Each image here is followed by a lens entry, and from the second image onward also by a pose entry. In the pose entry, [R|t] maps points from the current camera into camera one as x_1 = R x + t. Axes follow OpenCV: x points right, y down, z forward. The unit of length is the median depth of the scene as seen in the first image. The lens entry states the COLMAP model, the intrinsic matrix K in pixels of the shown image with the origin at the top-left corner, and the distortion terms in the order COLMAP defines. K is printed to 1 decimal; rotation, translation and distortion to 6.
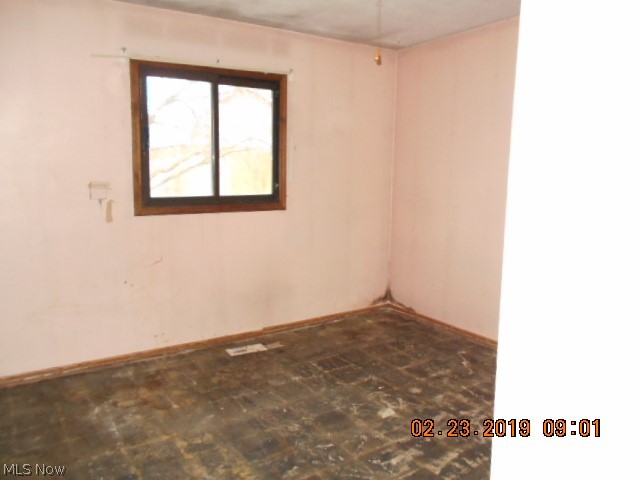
lens RADIAL K [[495.2, 0, 320.0], [0, 495.2, 240.0], [0, 0, 1]] dist [-0.000081, 0.000581]
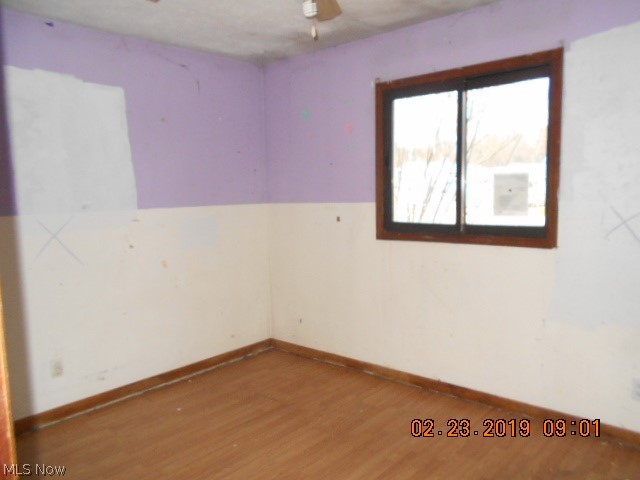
lens RADIAL K [[495.2, 0, 320.0], [0, 495.2, 240.0], [0, 0, 1]] dist [-0.000081, 0.000581]
pose [[0.266752, 0.079369, -0.960492, 0.522442], [-0.122764, 0.991283, 0.047819, -0.074319], [0.955914, 0.105158, 0.274170, 0.559041]]
